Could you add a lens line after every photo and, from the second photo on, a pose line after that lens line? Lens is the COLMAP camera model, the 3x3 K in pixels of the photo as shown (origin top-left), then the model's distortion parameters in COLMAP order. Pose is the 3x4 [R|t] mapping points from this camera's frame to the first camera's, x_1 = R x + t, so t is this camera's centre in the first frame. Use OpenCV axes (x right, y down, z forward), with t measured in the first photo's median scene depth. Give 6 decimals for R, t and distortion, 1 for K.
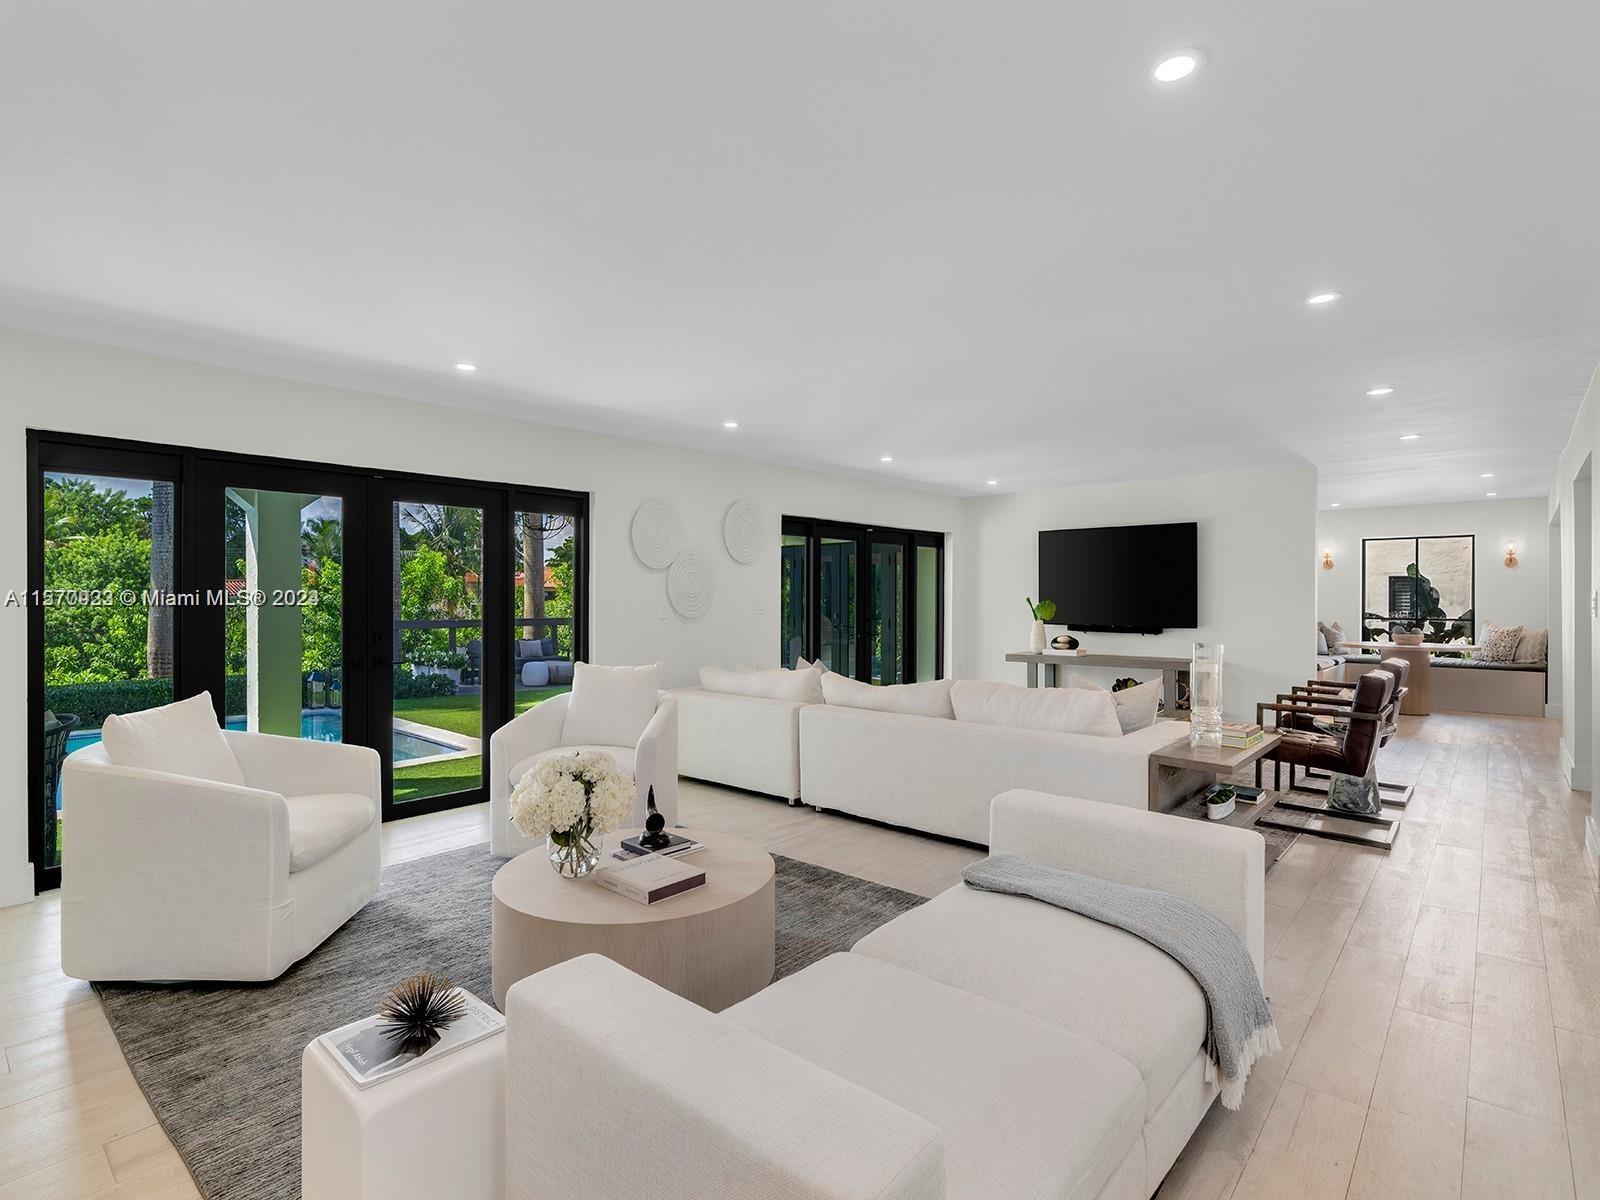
lens RADIAL K [[785.9, 0, 799.4], [0, 785.9, 602.3], [0, 0, 1]] dist [0.006505, 0.001661]
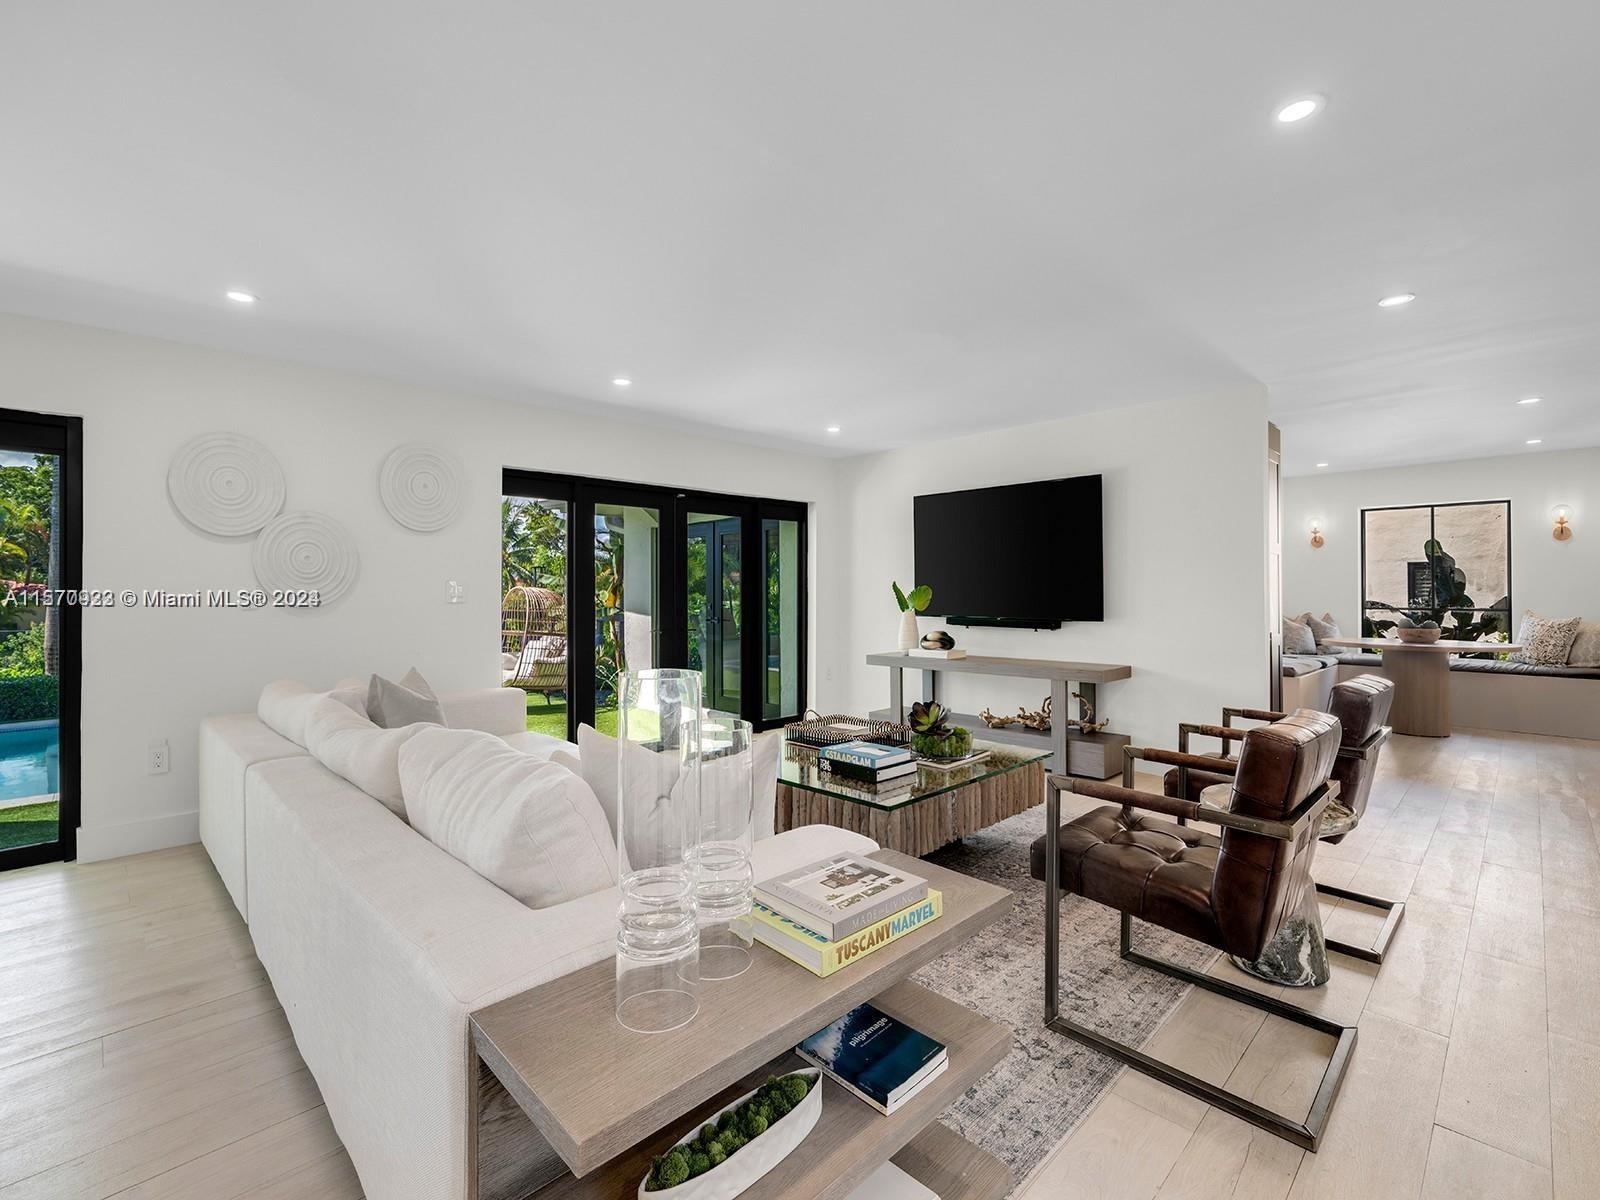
lens RADIAL K [[719.7, 0, 798.6], [0, 719.7, 590.5], [0, 0, 1]] dist [0.002790, 0.000902]
pose [[0.997525, -0.004239, -0.070187, 0.226285], [0.003609, 0.999952, -0.009100, 0.007913], [0.070222, 0.008824, 0.997492, 0.267786]]
